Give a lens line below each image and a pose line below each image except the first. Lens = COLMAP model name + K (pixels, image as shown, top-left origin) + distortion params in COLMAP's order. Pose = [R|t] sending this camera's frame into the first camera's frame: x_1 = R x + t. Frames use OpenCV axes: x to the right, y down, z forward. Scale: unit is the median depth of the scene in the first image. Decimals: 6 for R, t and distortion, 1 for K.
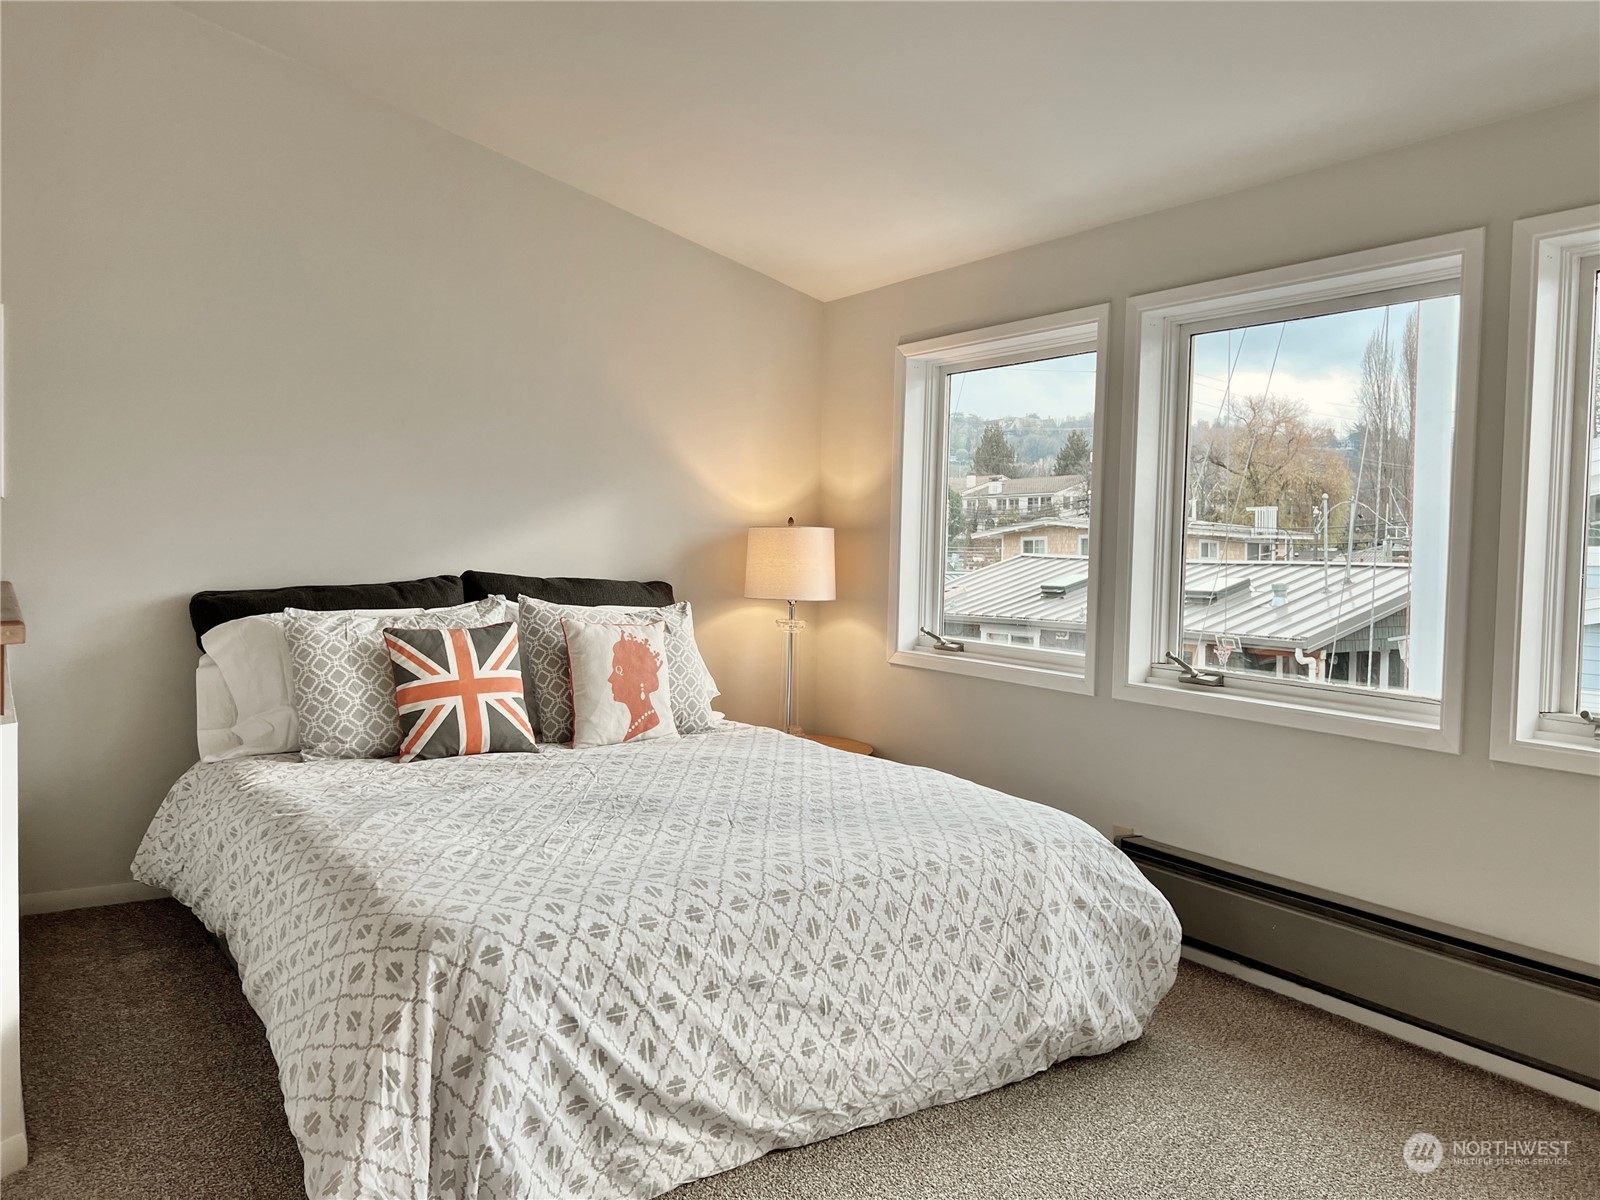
lens RADIAL K [[1229.1, 0, 800.0], [0, 1229.1, 600.0], [0, 0, 1]] dist [0.068455, -0.091890]
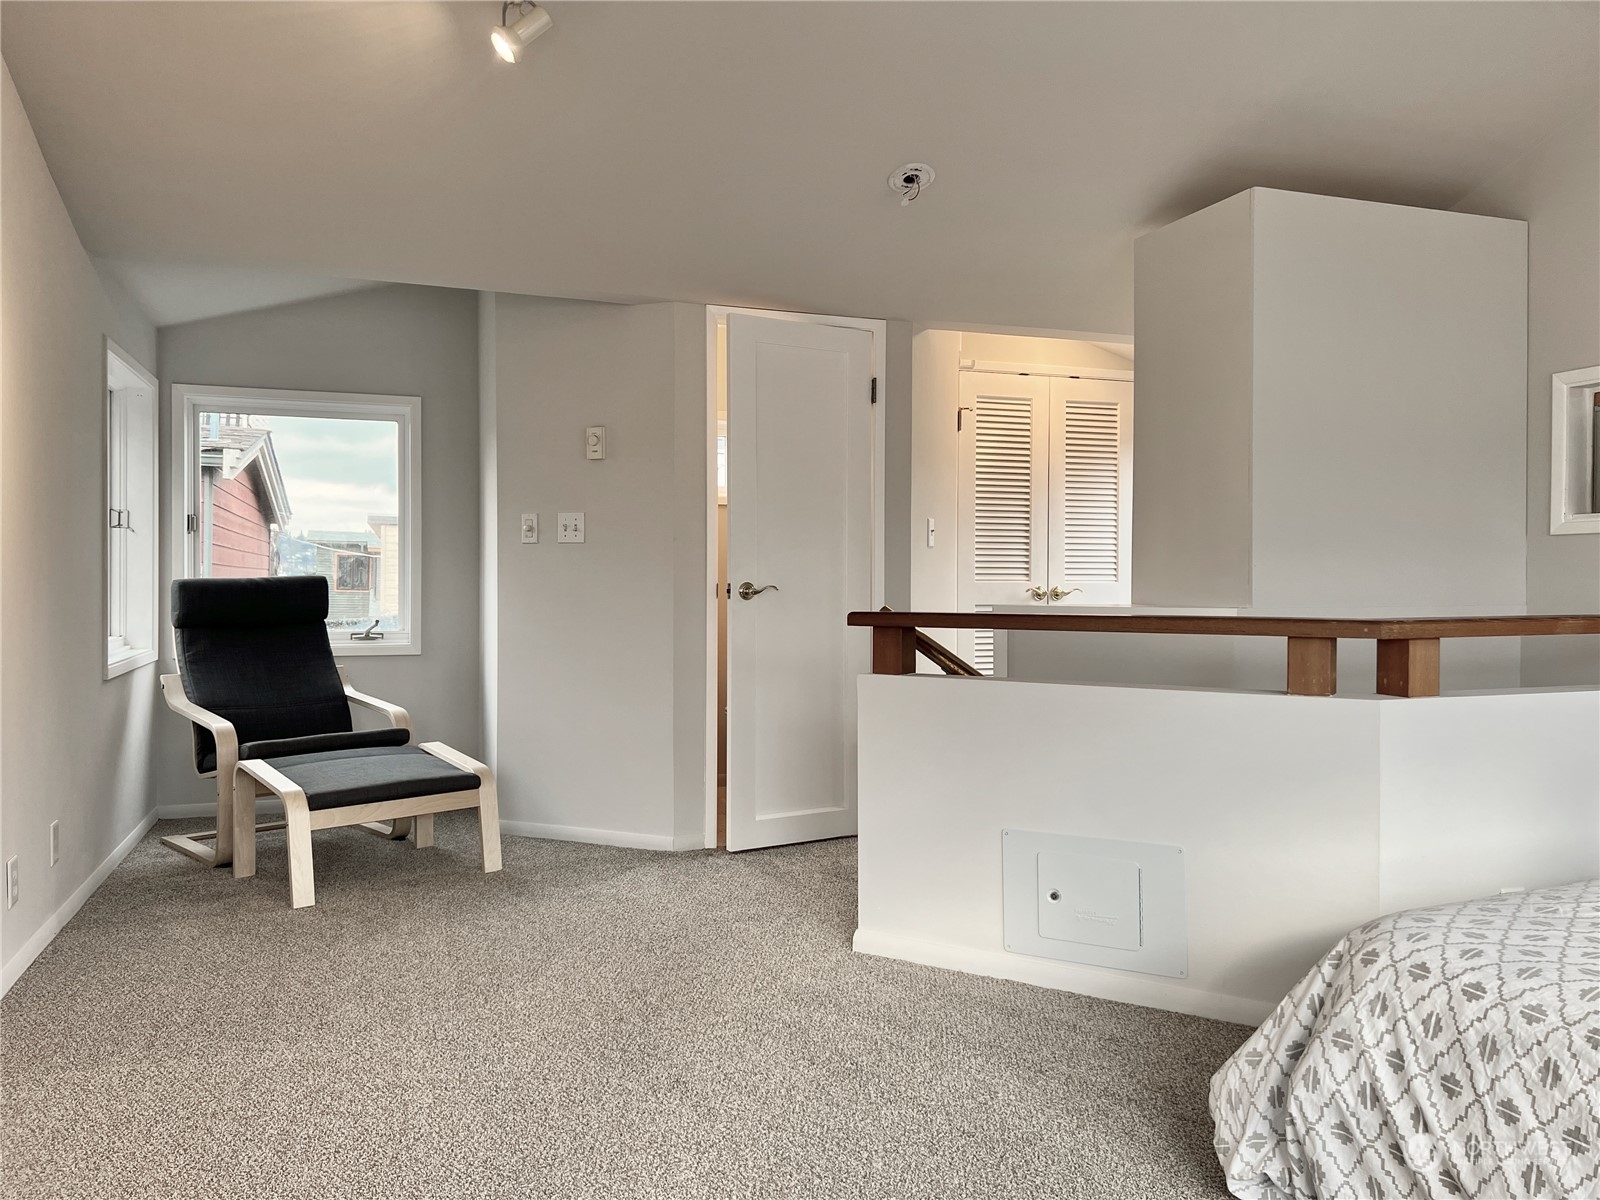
lens RADIAL K [[1229.1, 0, 800.0], [0, 1229.1, 600.0], [0, 0, 1]] dist [0.068455, -0.091890]
pose [[-0.242724, -0.002561, -0.970092, 0.801383], [-0.059323, 0.998164, 0.012207, 0.015375], [0.968280, 0.060512, -0.242430, 0.756333]]
